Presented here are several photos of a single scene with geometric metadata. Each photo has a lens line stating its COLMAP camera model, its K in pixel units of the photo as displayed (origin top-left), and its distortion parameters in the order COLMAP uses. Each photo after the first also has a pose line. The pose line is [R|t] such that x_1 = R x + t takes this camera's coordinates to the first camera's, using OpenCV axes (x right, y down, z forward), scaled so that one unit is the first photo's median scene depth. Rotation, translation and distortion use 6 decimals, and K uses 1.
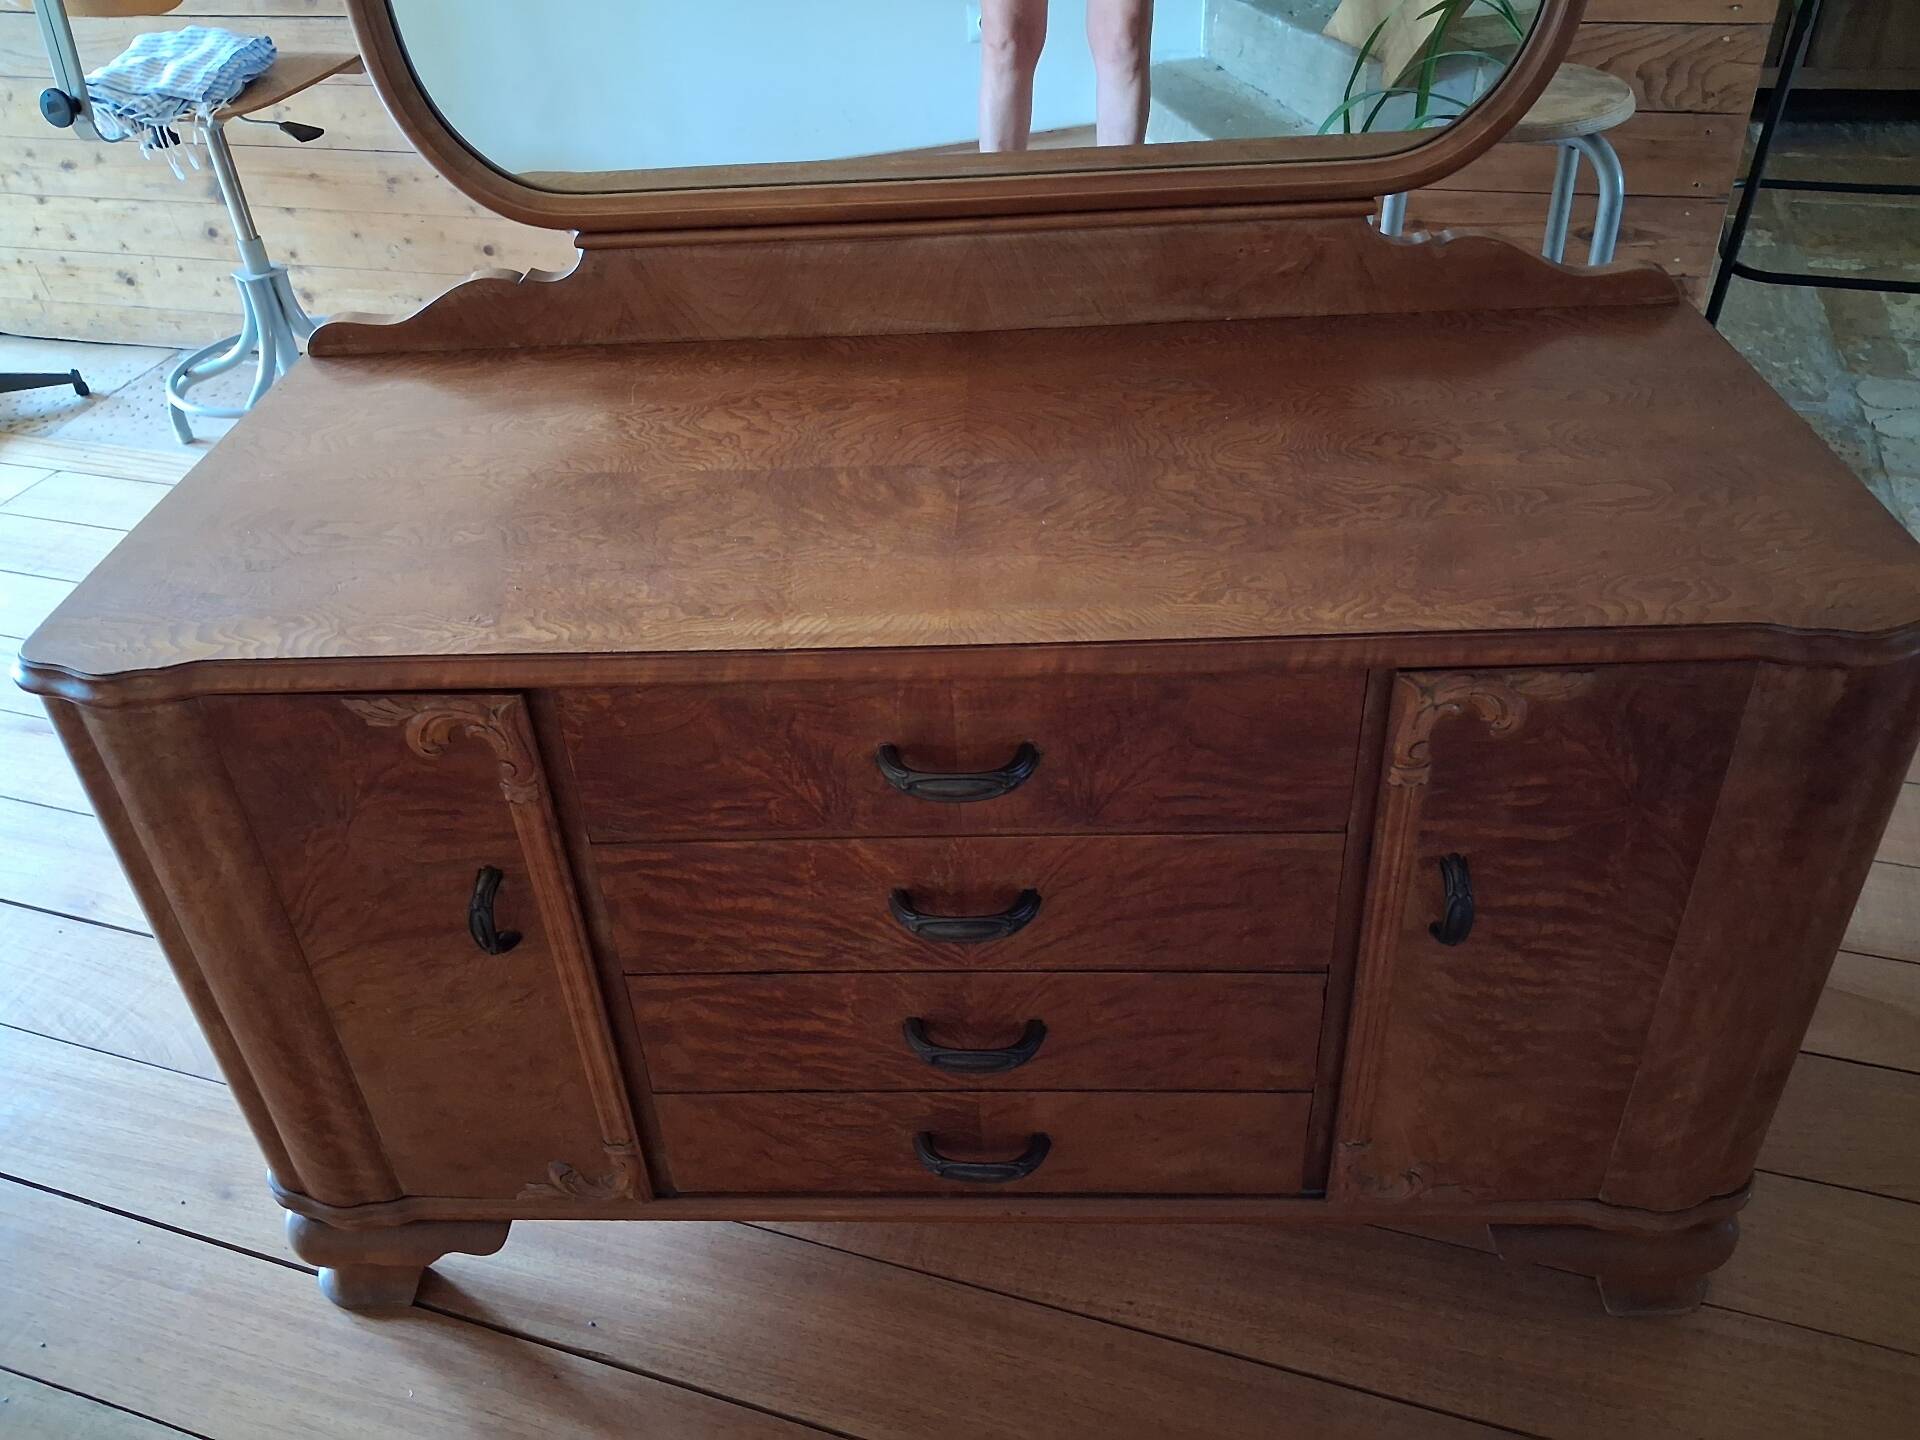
lens RADIAL K [[1499.0, 0, 950.8], [0, 1499.0, 696.3], [0, 0, 1]] dist [0.121849, -0.230681]
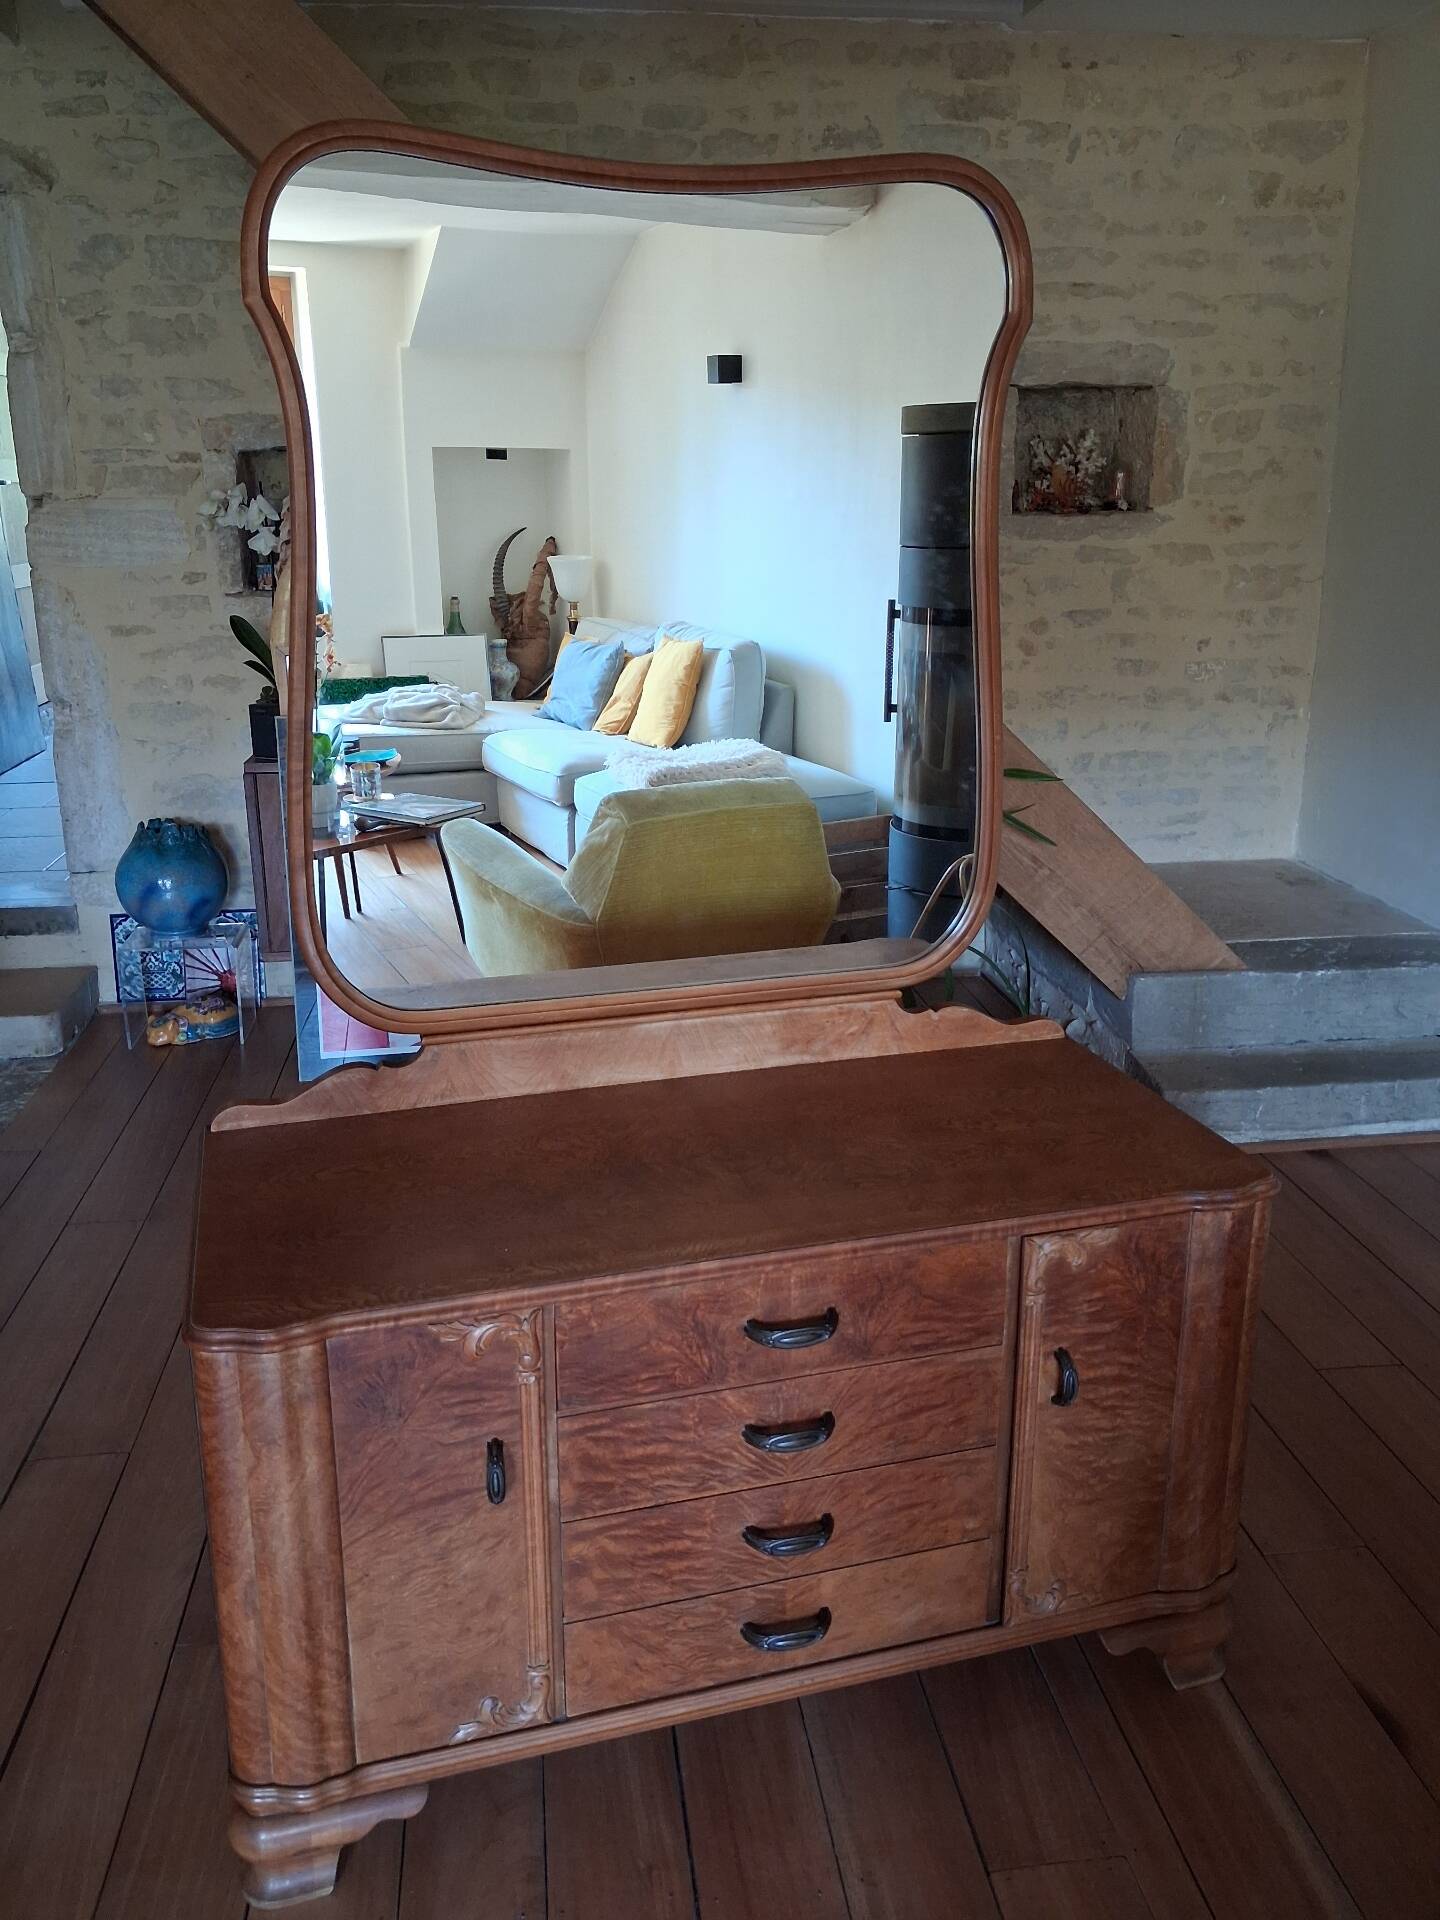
lens RADIAL K [[1481.6, 0, 690.7], [0, 1481.6, 902.8], [0, 0, 1]] dist [0.004153, -0.000791]
pose [[0.949268, -0.030046, 0.313029, -0.549018], [0.140408, 0.931189, -0.336410, 0.132058], [-0.281382, 0.363295, 0.888167, -0.537673]]
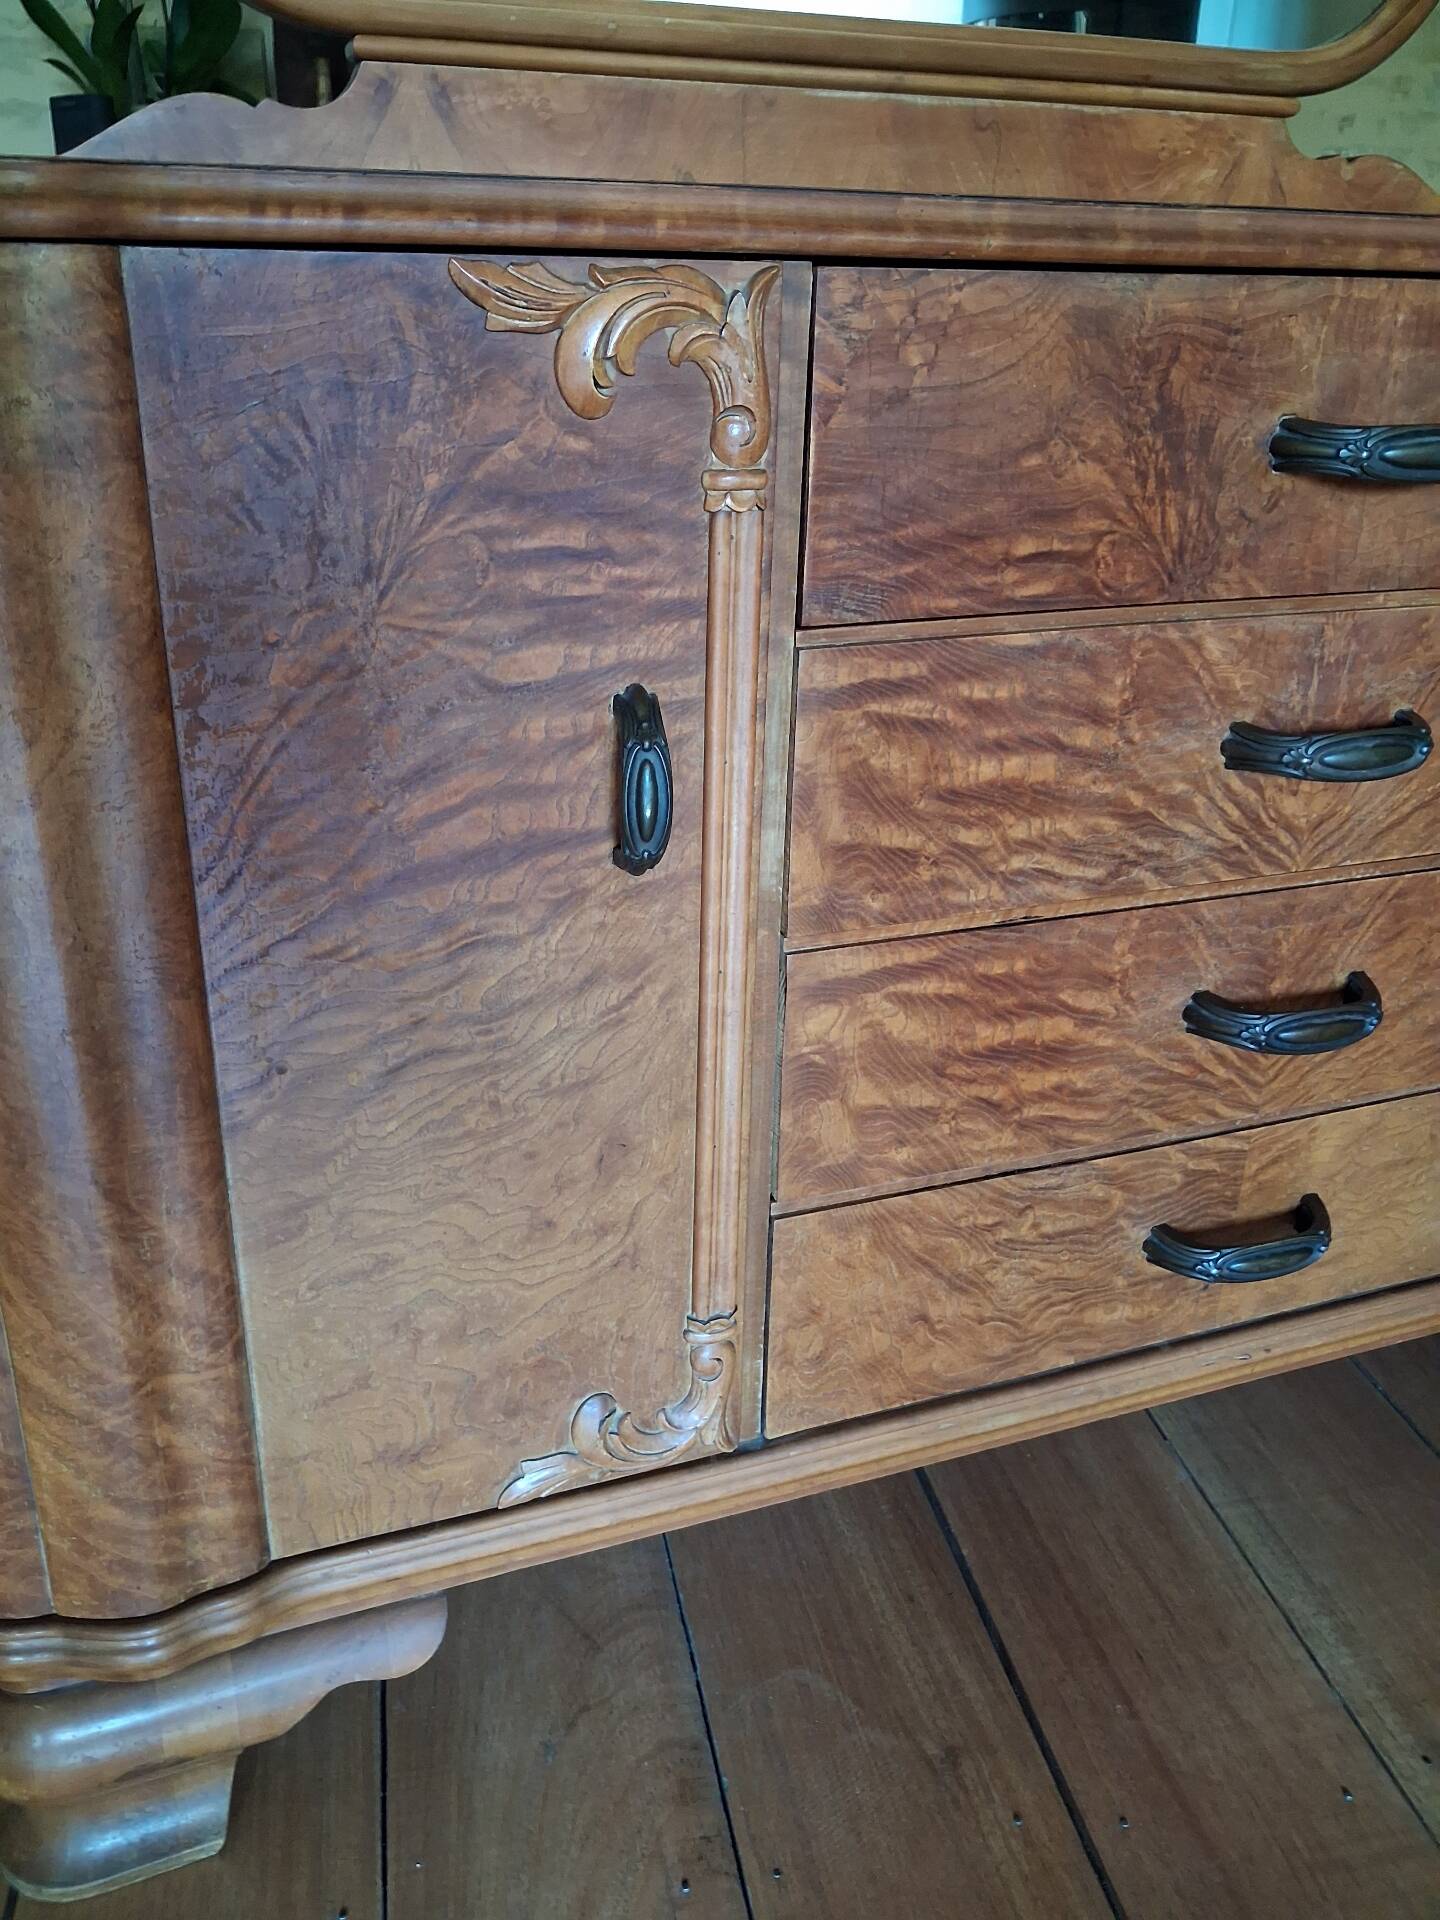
lens RADIAL K [[1404.8, 0, 647.5], [0, 1404.8, 876.9], [0, 0, 1]] dist [0.061711, -0.132575]
pose [[0.933048, -0.068908, 0.353092, -0.466610], [0.159580, 0.958916, -0.234552, 0.283550], [-0.322423, 0.275194, 0.905711, 0.559038]]
